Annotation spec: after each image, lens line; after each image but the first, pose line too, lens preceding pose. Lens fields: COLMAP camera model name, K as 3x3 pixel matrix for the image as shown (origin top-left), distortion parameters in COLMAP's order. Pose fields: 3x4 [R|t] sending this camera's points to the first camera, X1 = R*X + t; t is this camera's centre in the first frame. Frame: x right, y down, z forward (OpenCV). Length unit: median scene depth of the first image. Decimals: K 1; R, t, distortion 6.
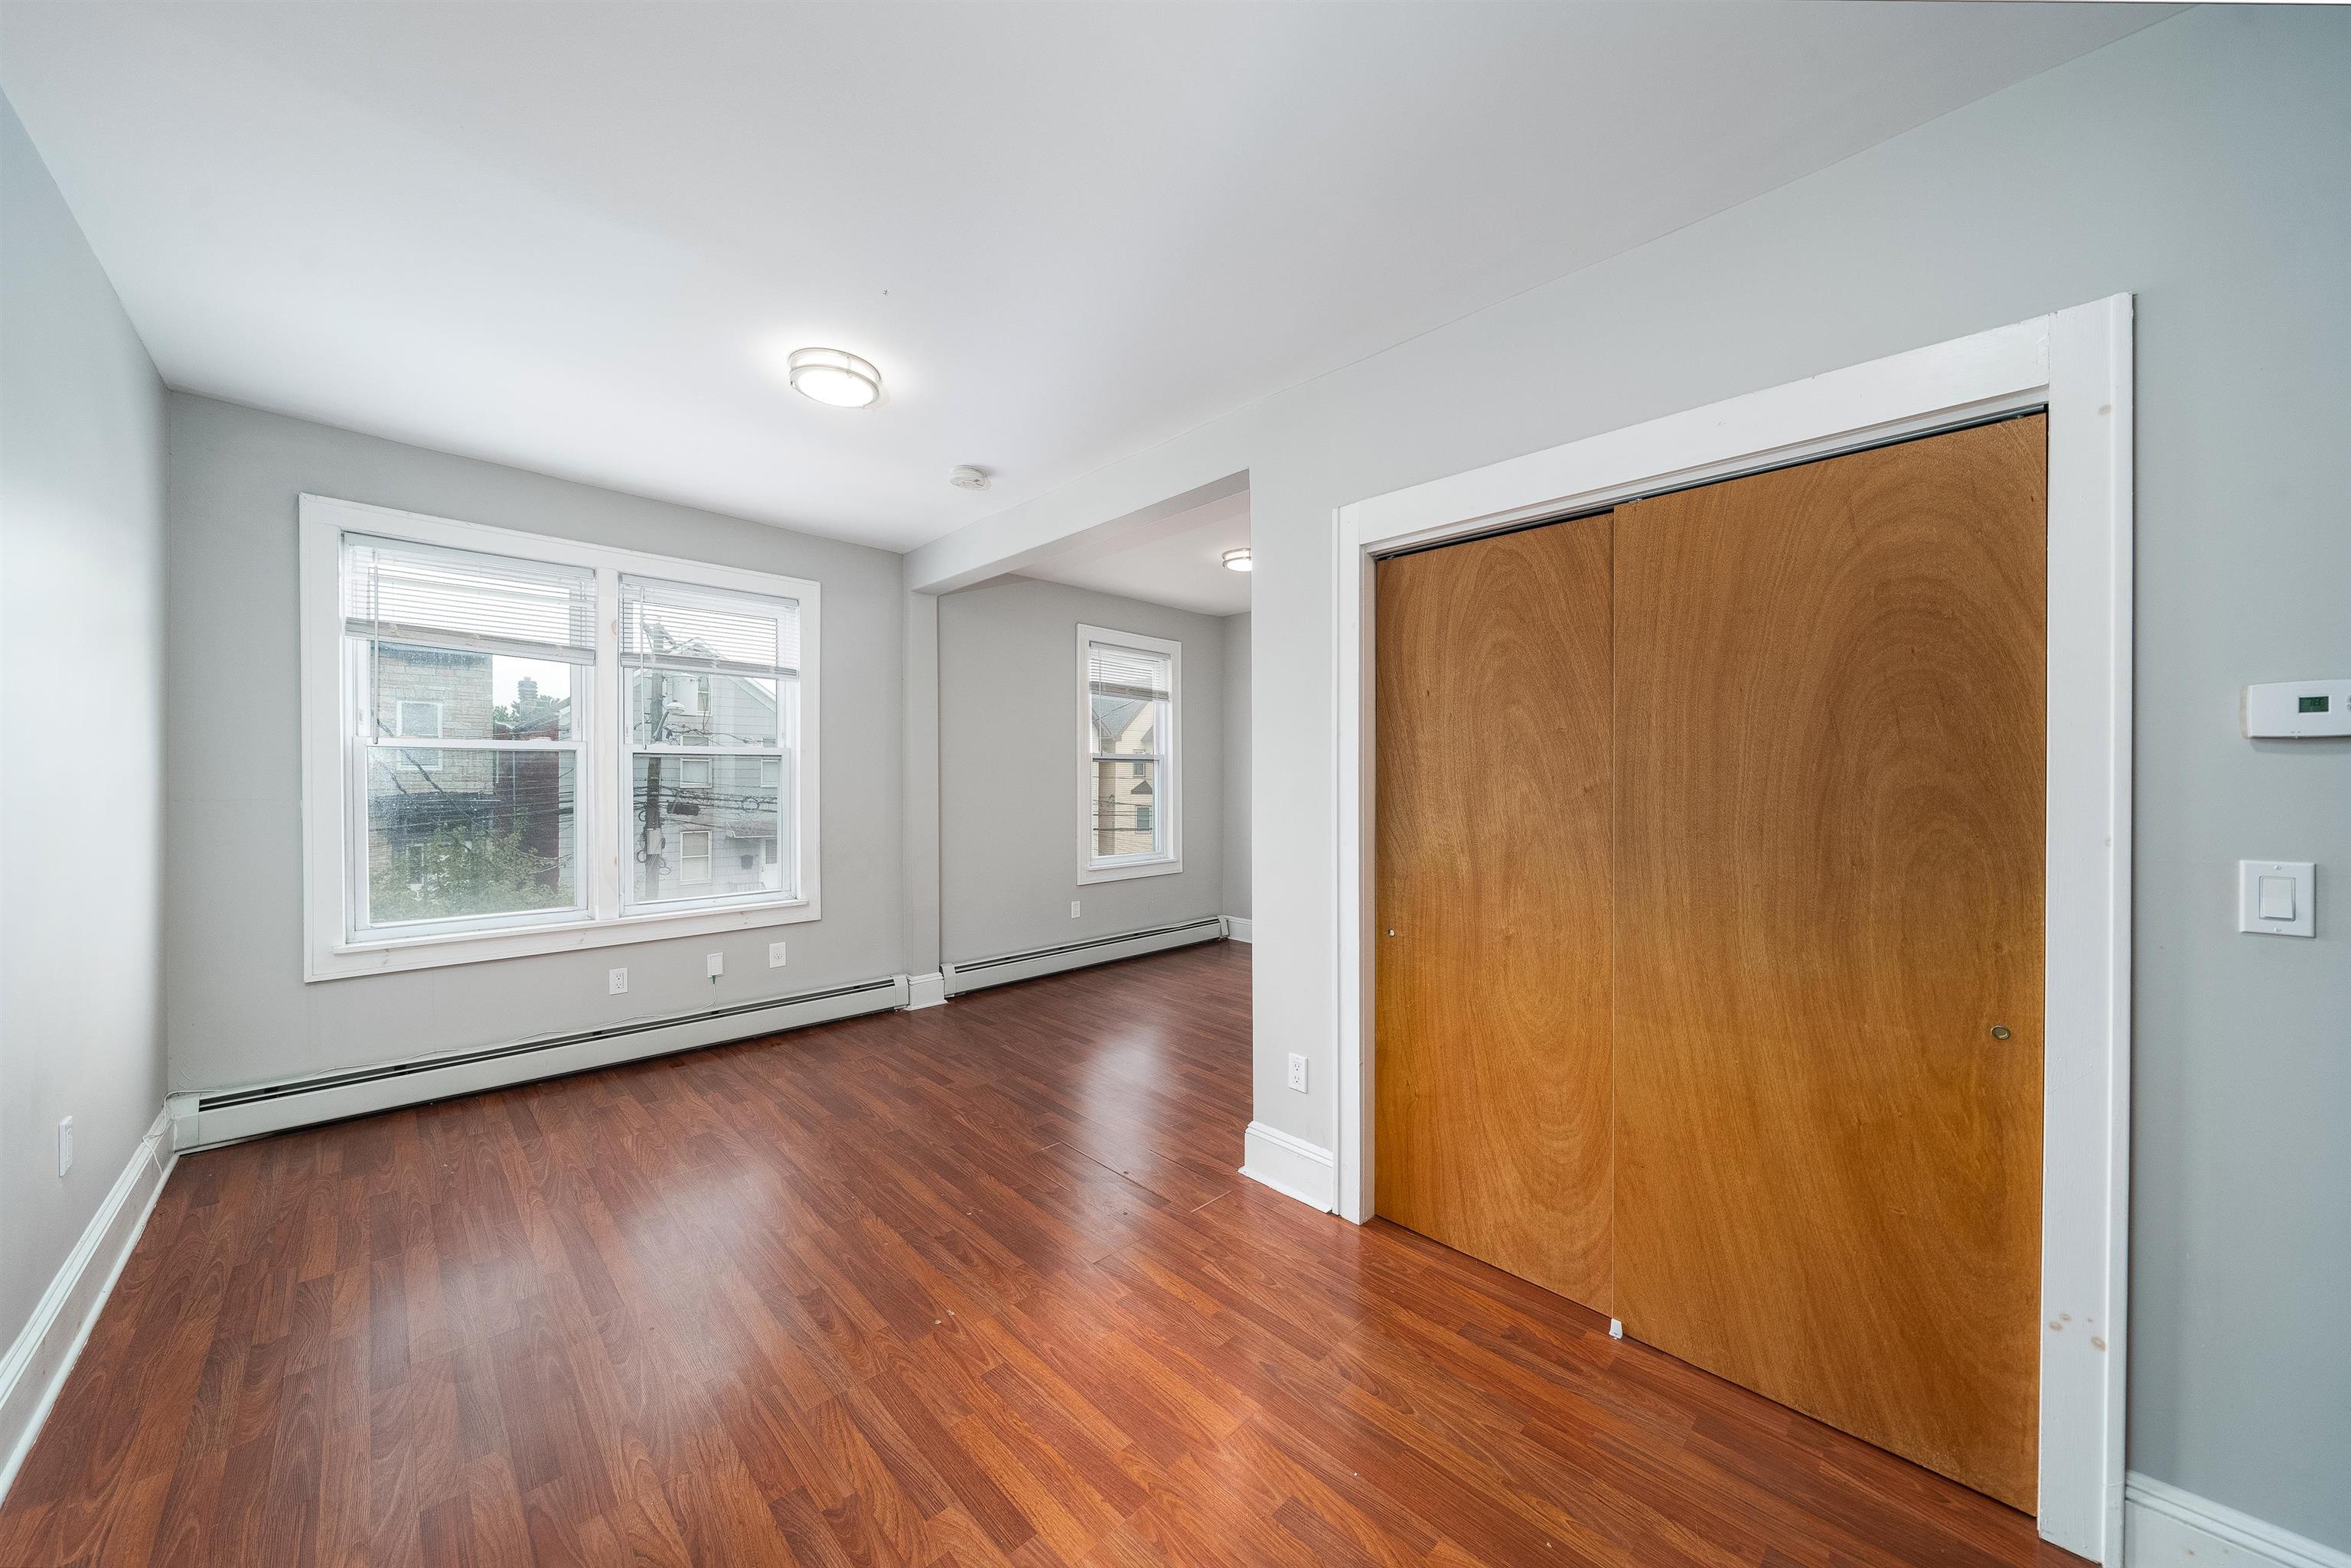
lens RADIAL K [[795.9, 0, 1188.0], [0, 795.9, 776.4], [0, 0, 1]] dist [-0.000797, -0.000037]
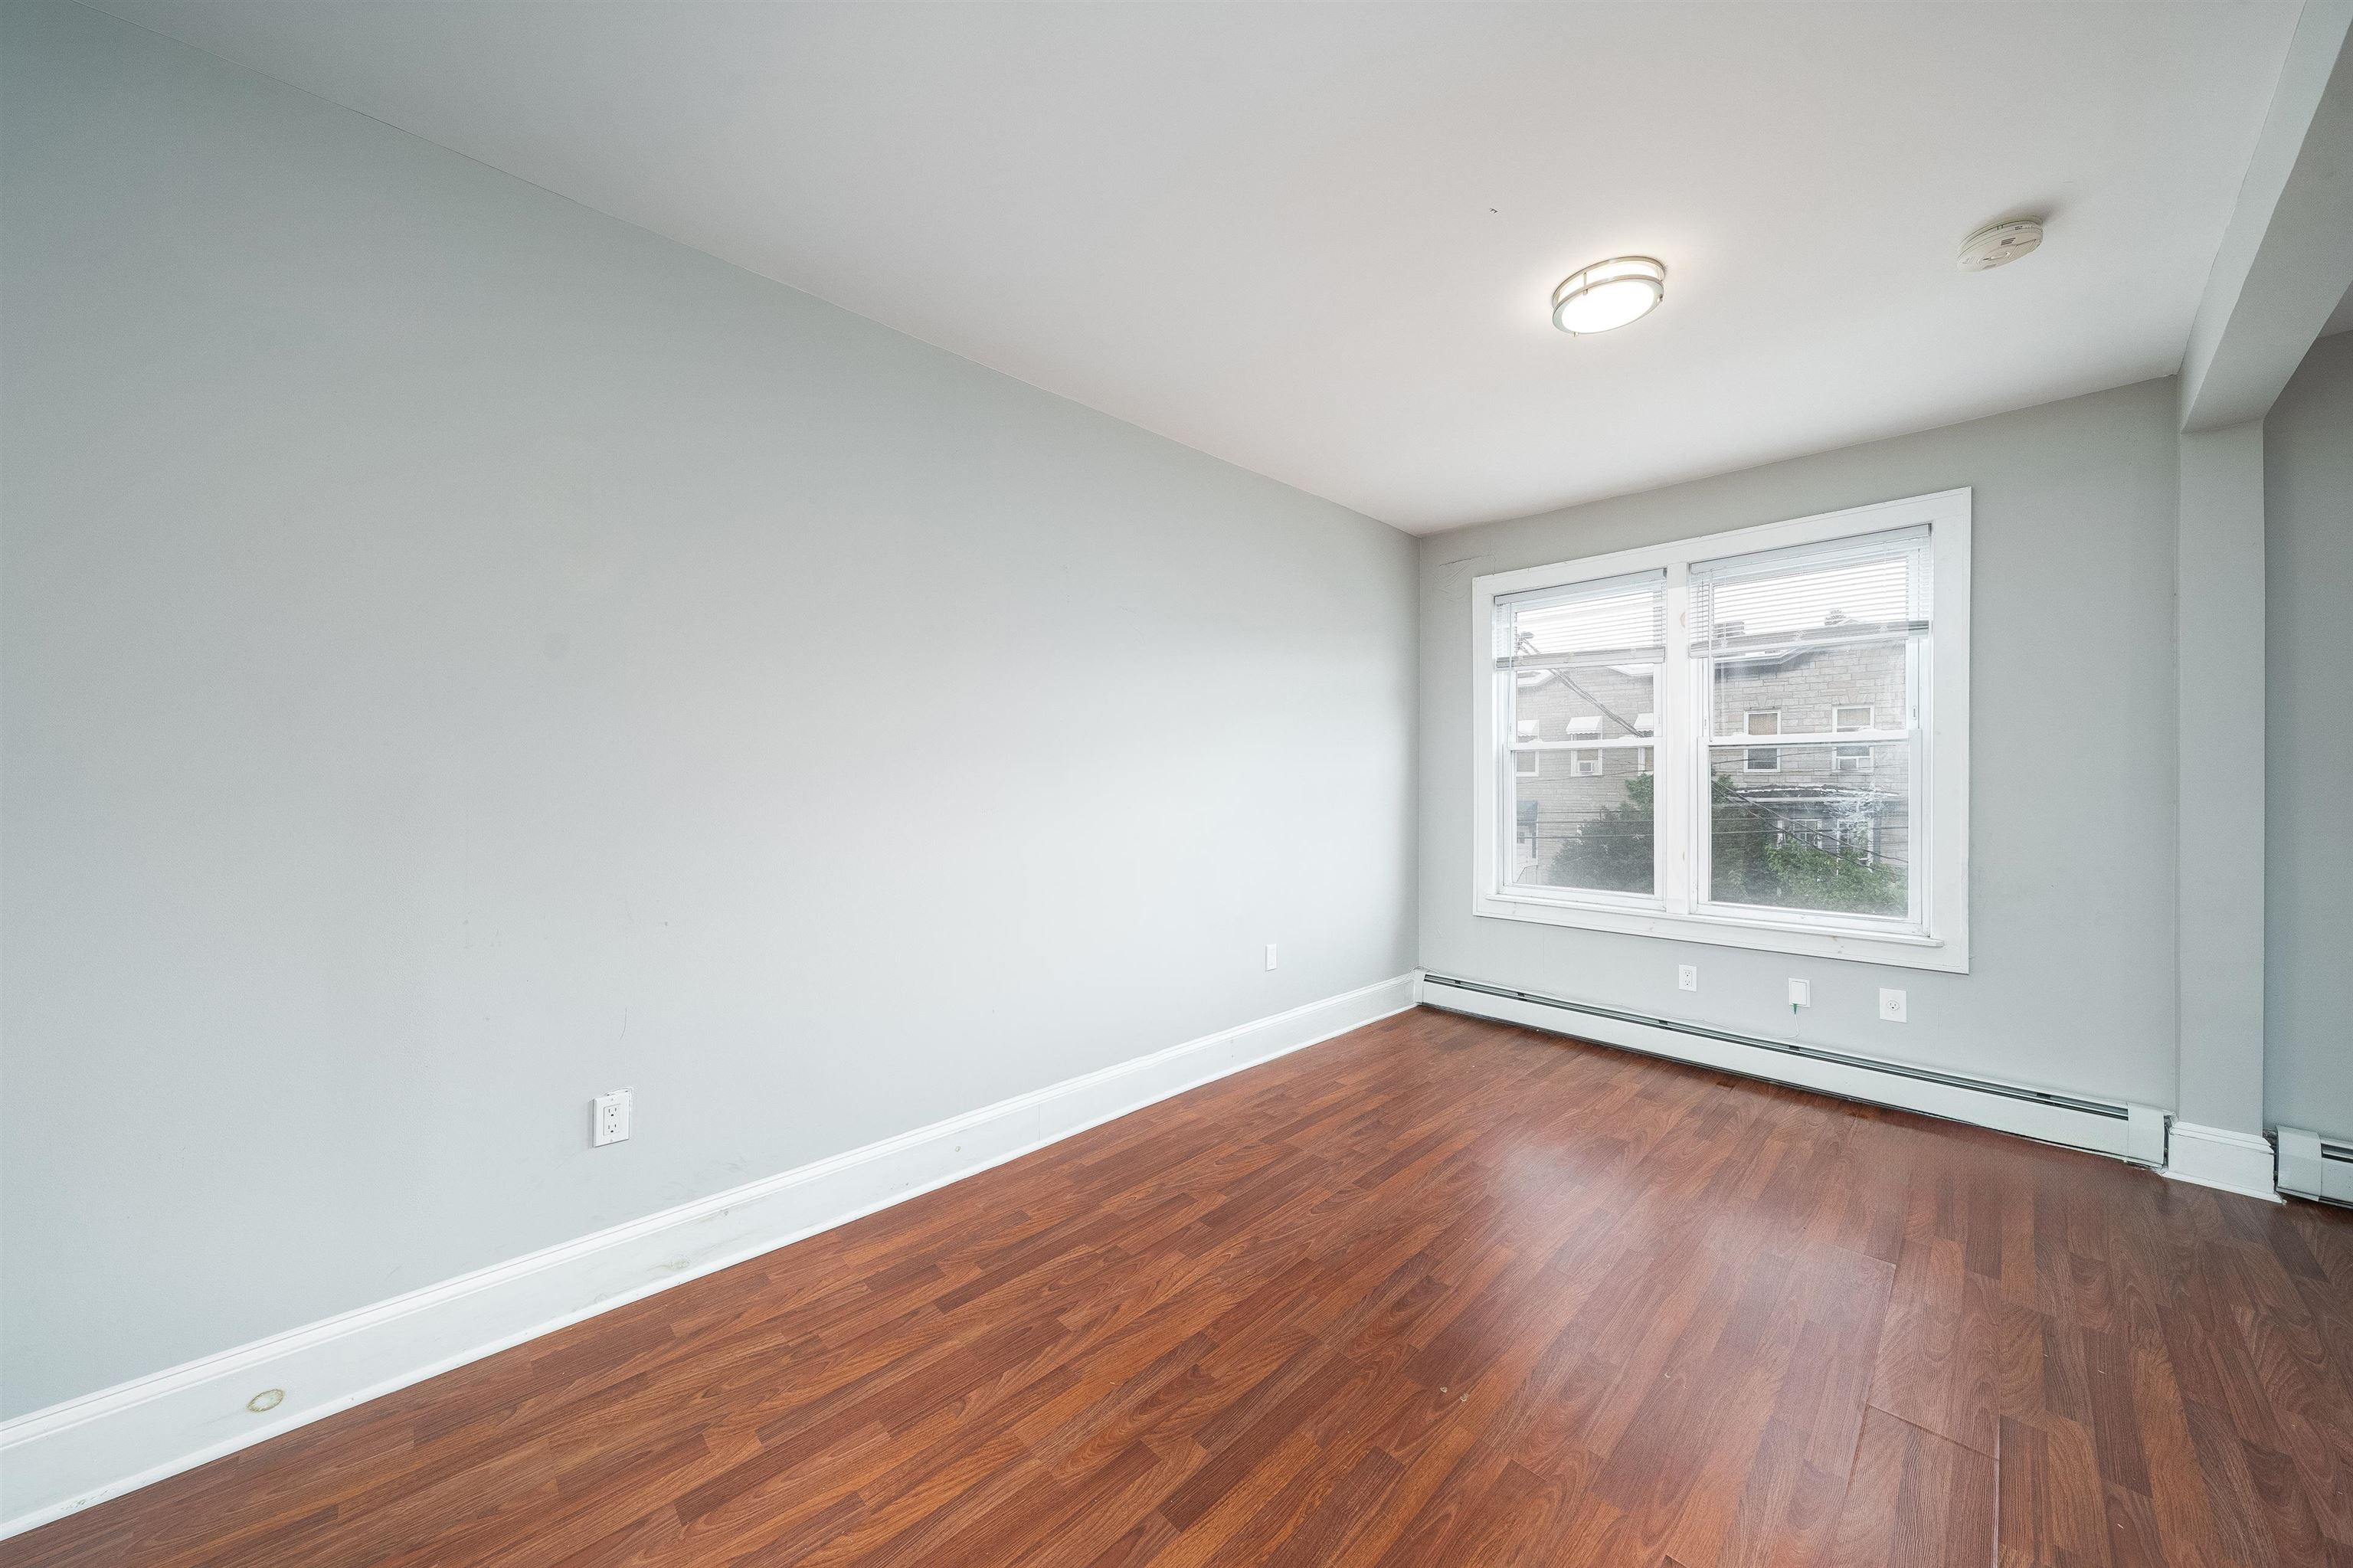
lens RADIAL K [[815.6, 0, 1176.5], [0, 815.6, 784.0], [0, 0, 1]] dist [-0.001290, -0.000164]
pose [[-0.014865, 0.002052, -0.999887, 0.422439], [0.003901, 0.999990, 0.001994, 0.016947], [0.999882, -0.003871, -0.014872, 0.530538]]
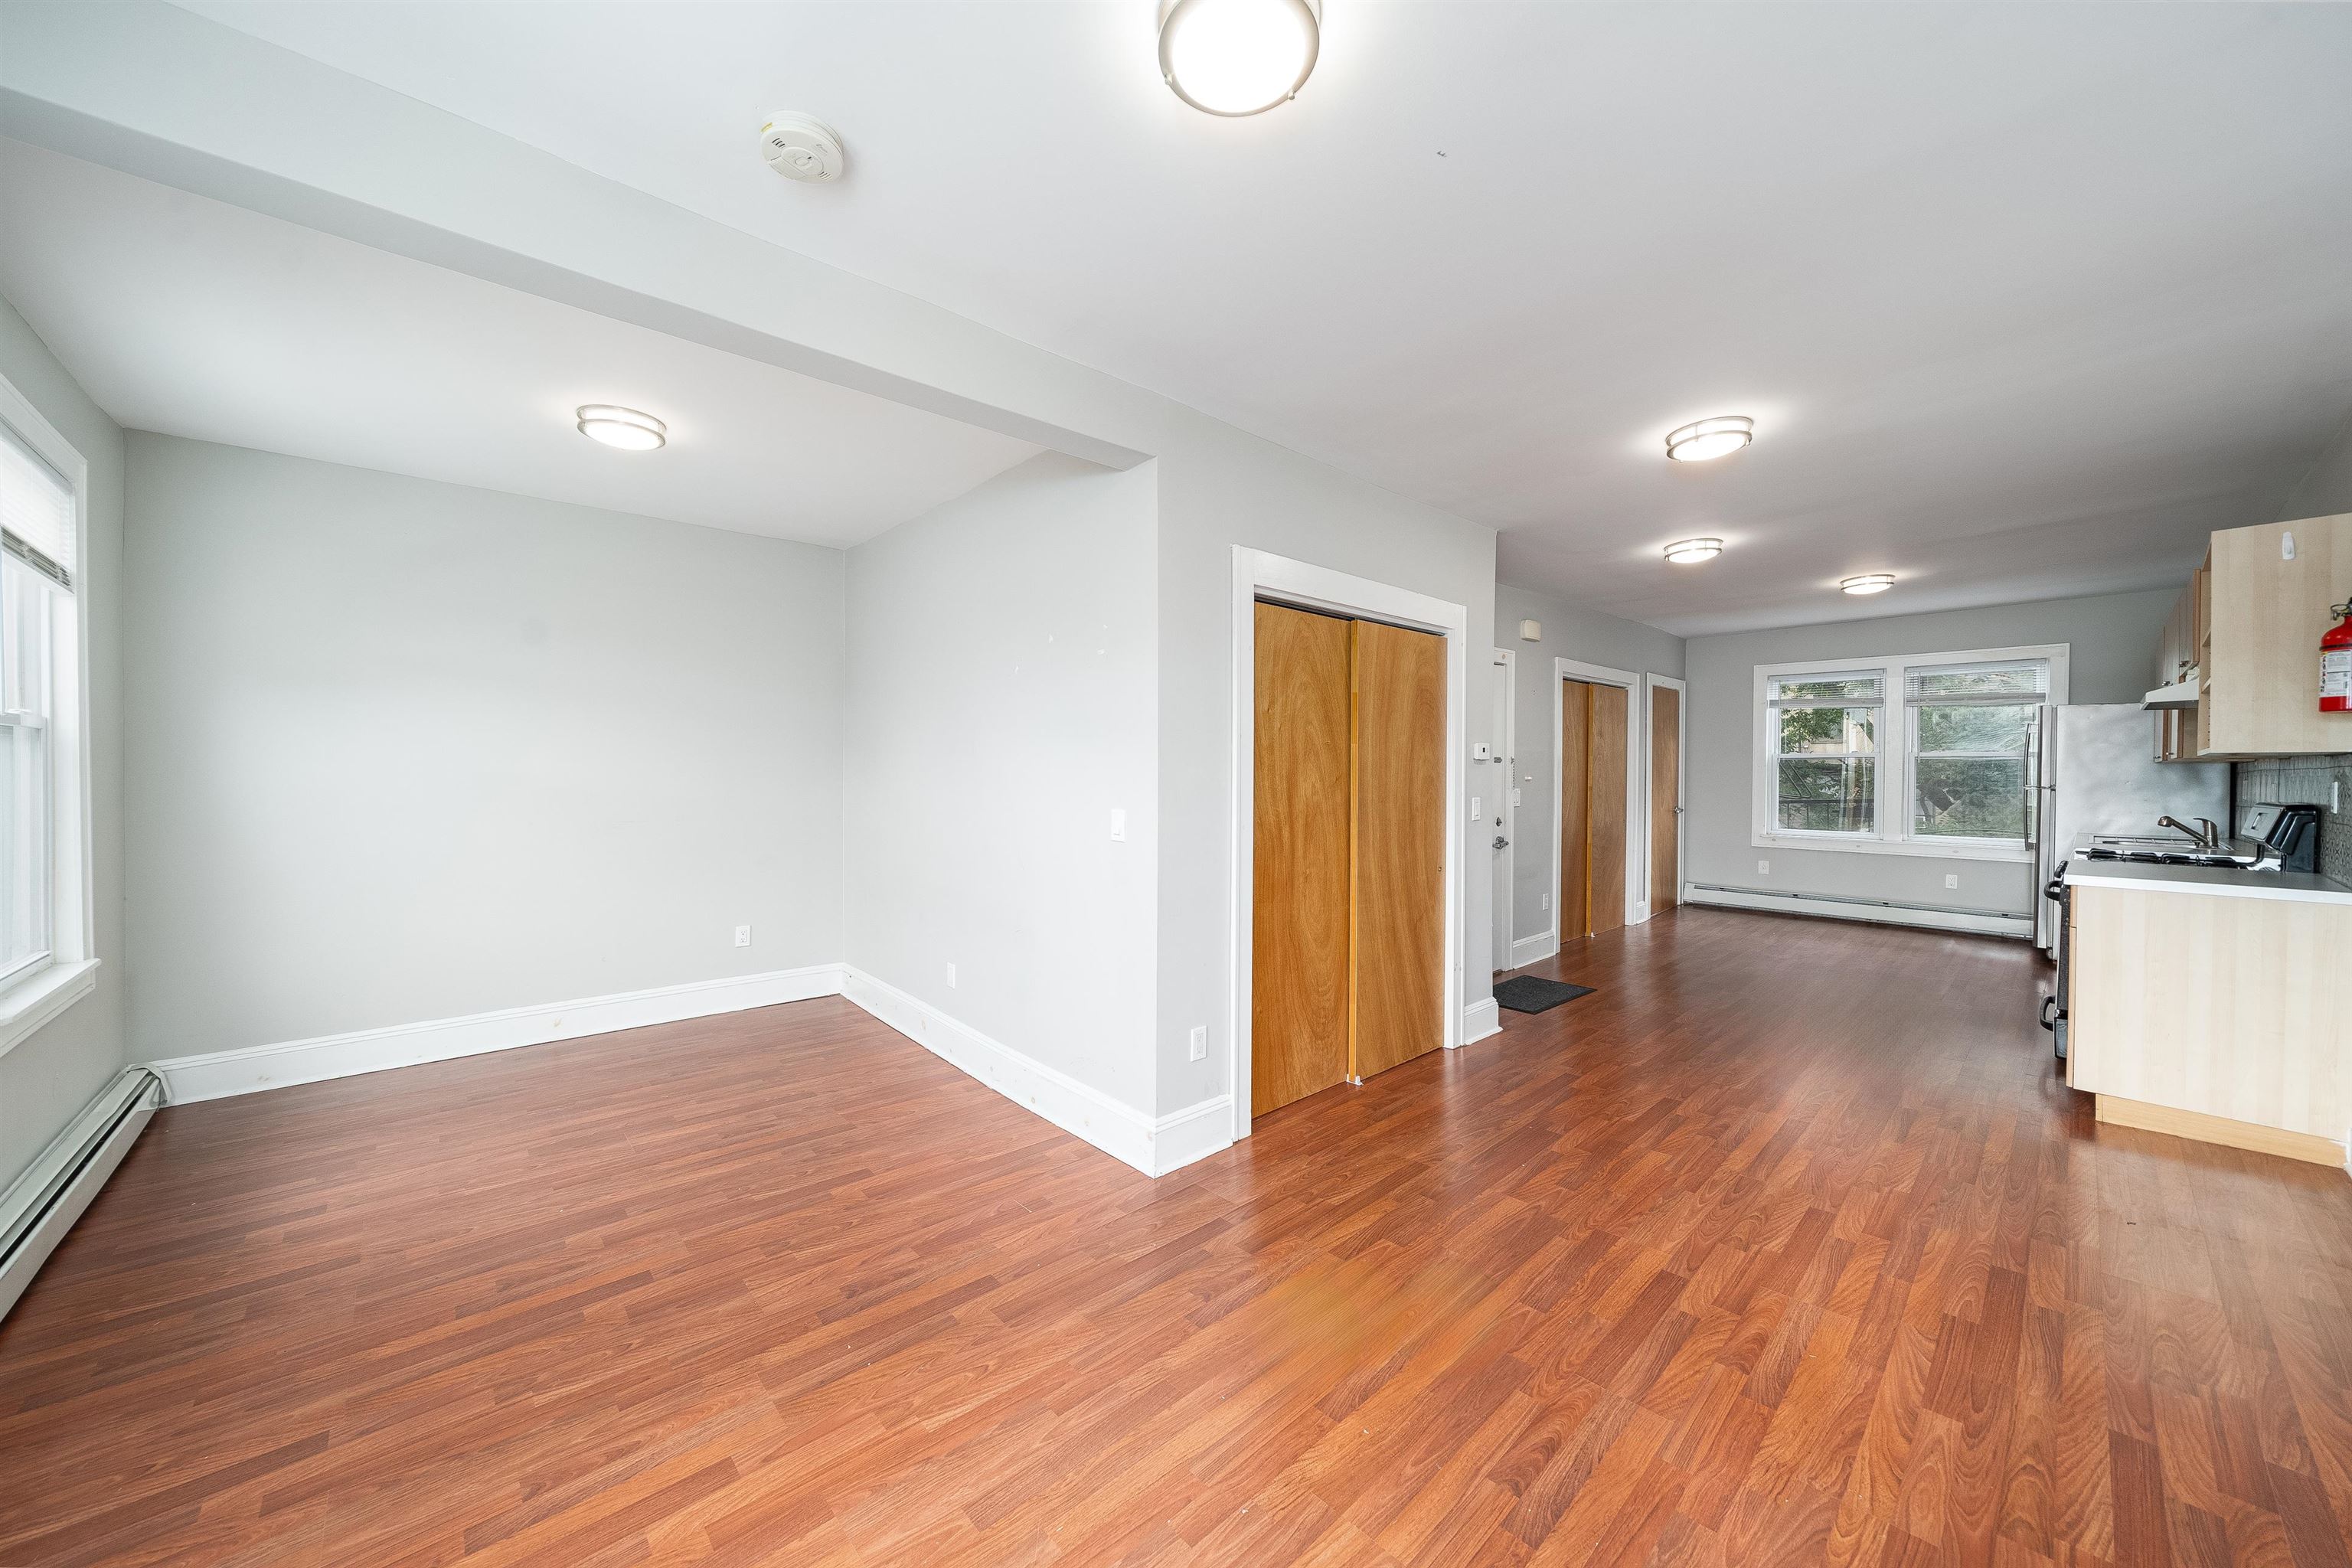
lens RADIAL K [[800.4, 0, 1135.9], [0, 800.4, 744.8], [0, 0, 1]] dist [0.001444, -0.000178]
pose [[0.095258, 0.034227, 0.994864, -0.964574], [-0.005133, 0.999412, -0.033892, 0.003575], [-0.995439, -0.001878, 0.095378, 0.972564]]
